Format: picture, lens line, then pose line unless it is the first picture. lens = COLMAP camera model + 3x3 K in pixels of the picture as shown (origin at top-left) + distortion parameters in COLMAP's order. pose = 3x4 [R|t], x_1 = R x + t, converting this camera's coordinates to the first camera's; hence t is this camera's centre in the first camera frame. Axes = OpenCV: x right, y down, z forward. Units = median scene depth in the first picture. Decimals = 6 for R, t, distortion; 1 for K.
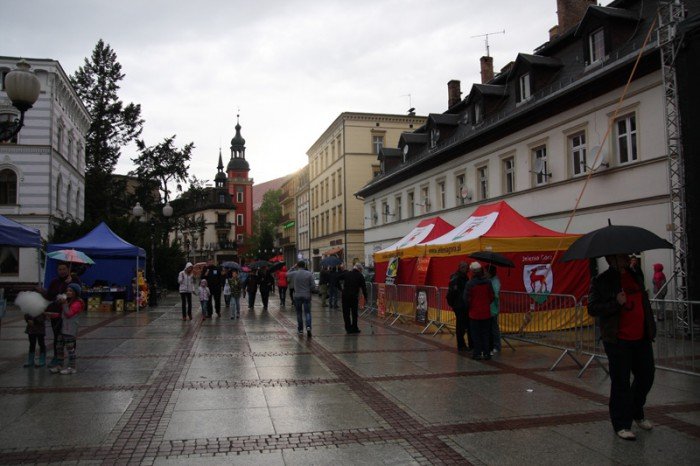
lens RADIAL K [[540.0, 0, 350.0], [0, 540.0, 231.6], [0, 0, 1]] dist [-0.135214, 0.120888]
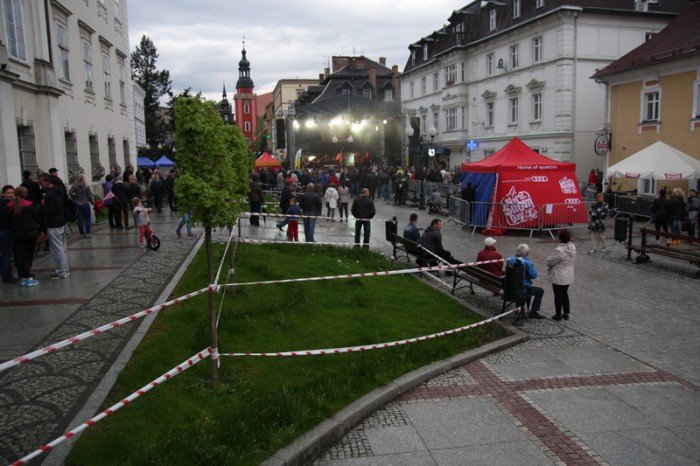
lens RADIAL K [[540.0, 0, 350.0], [0, 540.0, 231.6], [0, 0, 1]] dist [-0.135214, 0.120888]
pose [[0.998472, 0.008338, -0.054632, 0.274574], [0.002587, 0.980416, 0.196923, -0.063670], [0.055204, -0.196763, 0.978896, -0.714936]]
